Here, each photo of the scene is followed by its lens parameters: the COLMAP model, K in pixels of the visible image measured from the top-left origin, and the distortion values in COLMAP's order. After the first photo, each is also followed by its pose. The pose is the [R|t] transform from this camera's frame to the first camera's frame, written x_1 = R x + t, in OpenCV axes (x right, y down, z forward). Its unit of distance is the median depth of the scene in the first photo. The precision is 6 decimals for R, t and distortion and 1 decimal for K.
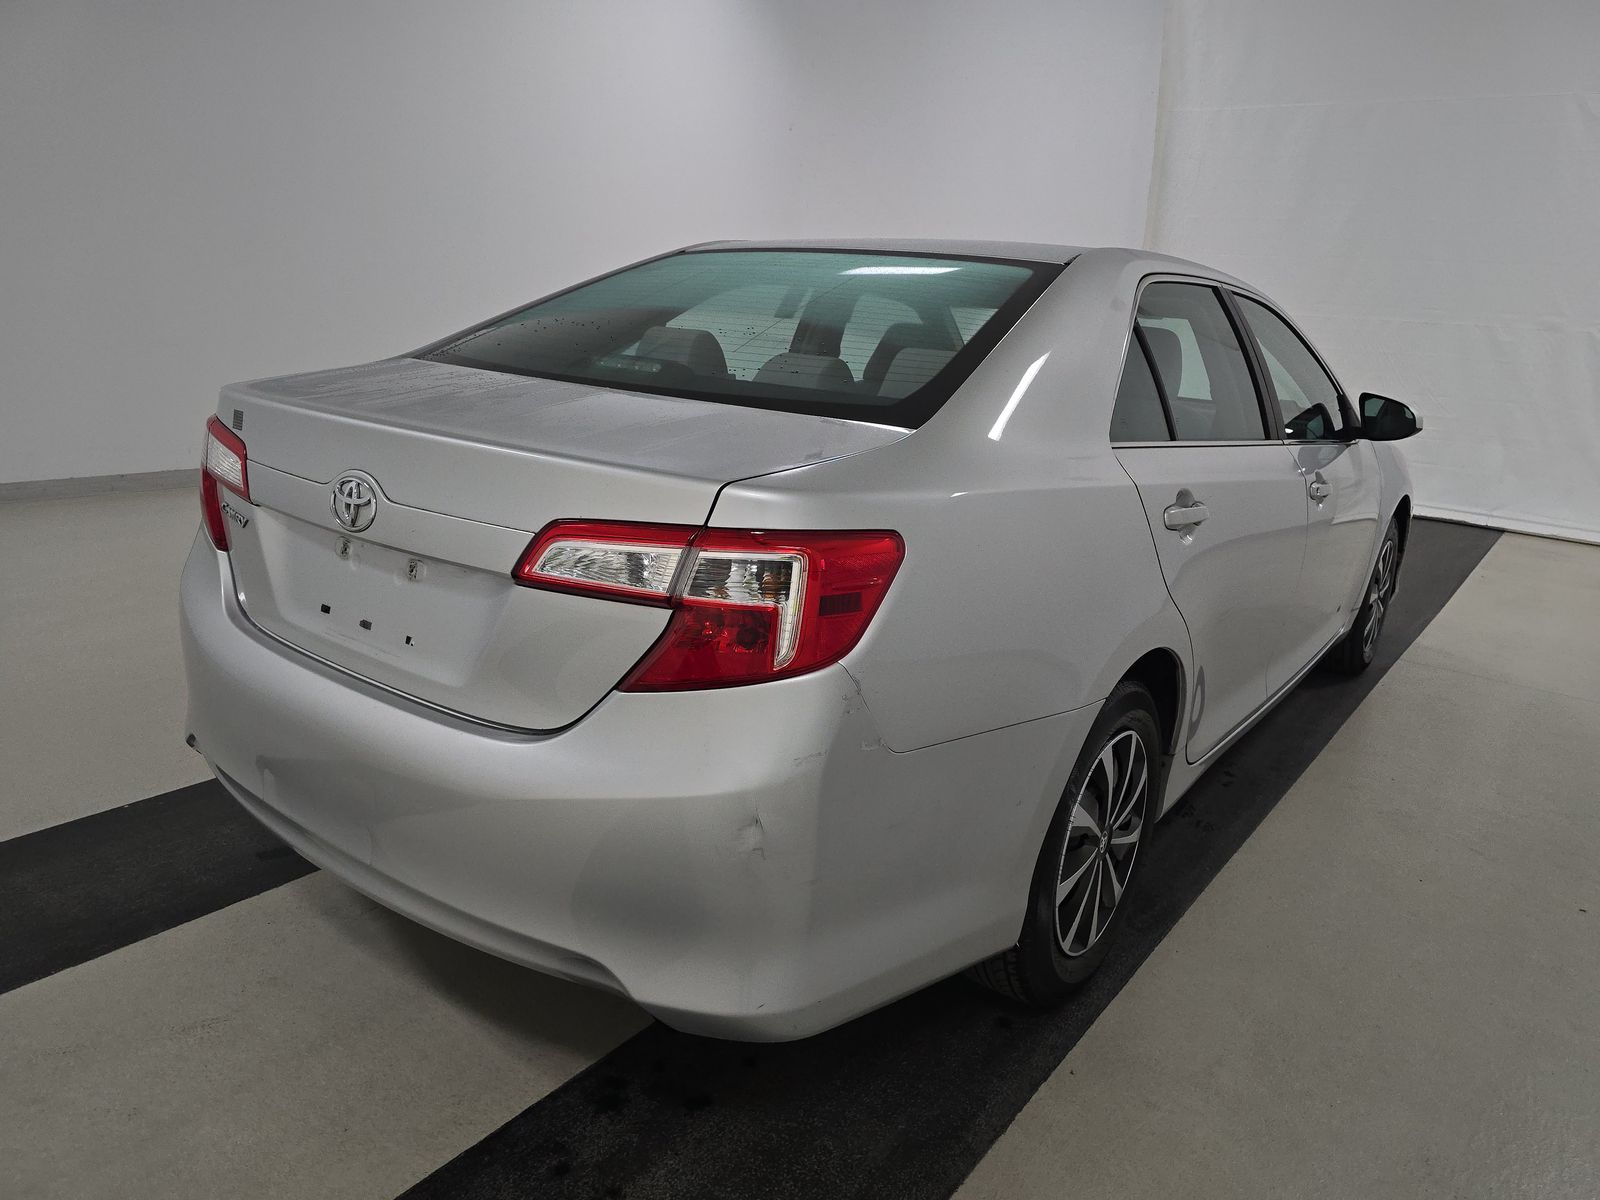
lens RADIAL K [[1083.0, 0, 872.4], [0, 1083.0, 598.8], [0, 0, 1]] dist [0.090569, 0.000296]
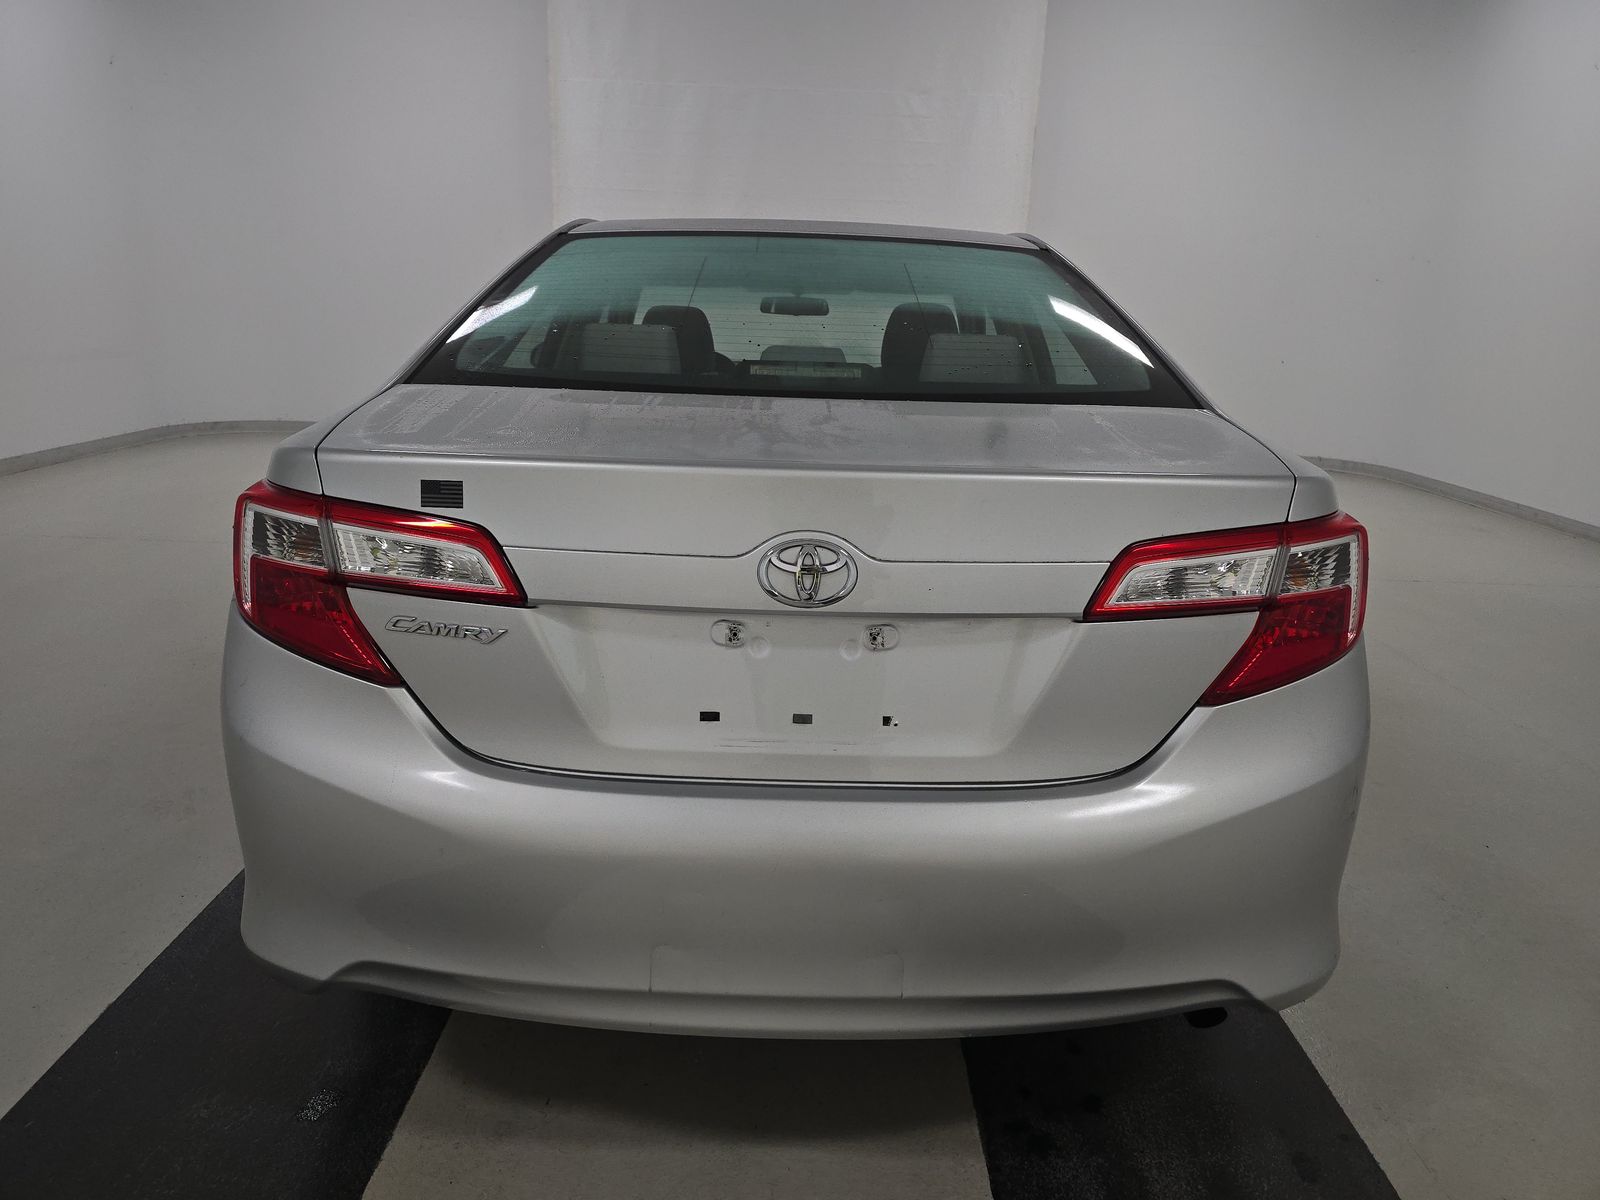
lens RADIAL K [[1083.0, 0, 872.4], [0, 1083.0, 598.8], [0, 0, 1]] dist [0.090569, 0.000296]
pose [[0.791288, -0.201295, 0.577359, -0.888706], [0.167853, 0.979492, 0.111449, -0.147075], [-0.587952, 0.008723, 0.808849, 0.345078]]
